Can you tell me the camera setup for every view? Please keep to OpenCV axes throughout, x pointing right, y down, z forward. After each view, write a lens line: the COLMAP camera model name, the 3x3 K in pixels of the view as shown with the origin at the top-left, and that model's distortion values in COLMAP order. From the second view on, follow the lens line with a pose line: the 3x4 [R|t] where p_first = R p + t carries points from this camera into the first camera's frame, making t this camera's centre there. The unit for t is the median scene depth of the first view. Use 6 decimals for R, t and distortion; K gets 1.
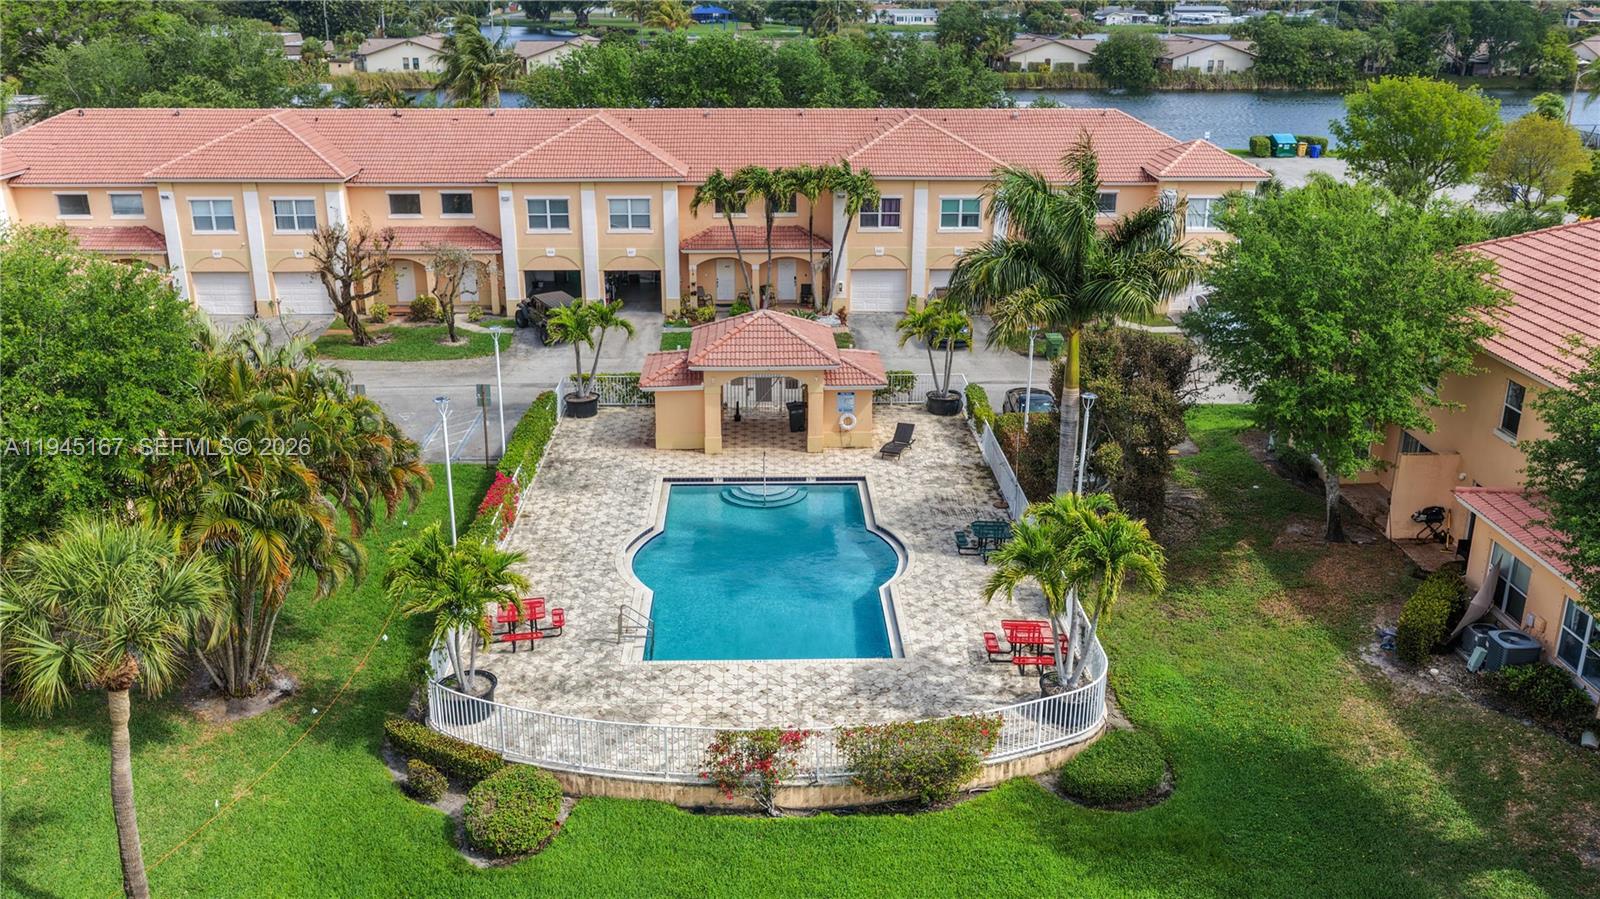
lens RADIAL K [[1329.8, 0, 805.9], [0, 1329.8, 455.8], [0, 0, 1]] dist [-0.003948, 0.013518]
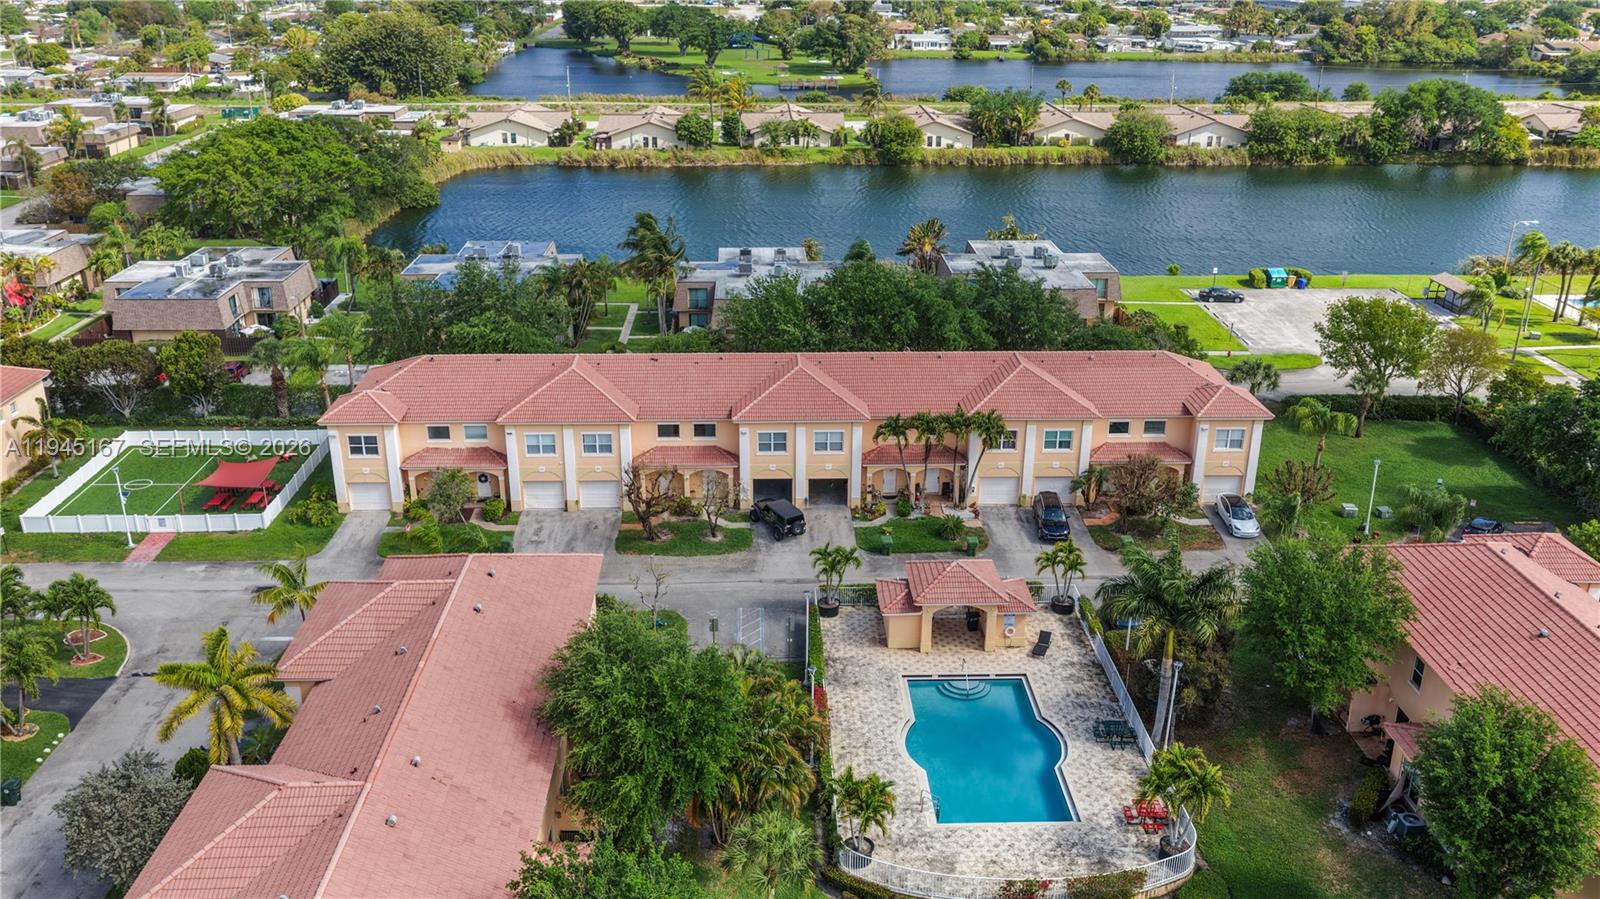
lens RADIAL K [[1329.8, 0, 793.9], [0, 1329.8, 443.4], [0, 0, 1]] dist [-0.003948, 0.013518]
pose [[0.999951, 0.002606, 0.009556, -0.224858], [-0.003010, 0.999095, 0.042431, -0.294465], [-0.009437, -0.042457, 0.999054, -0.529954]]
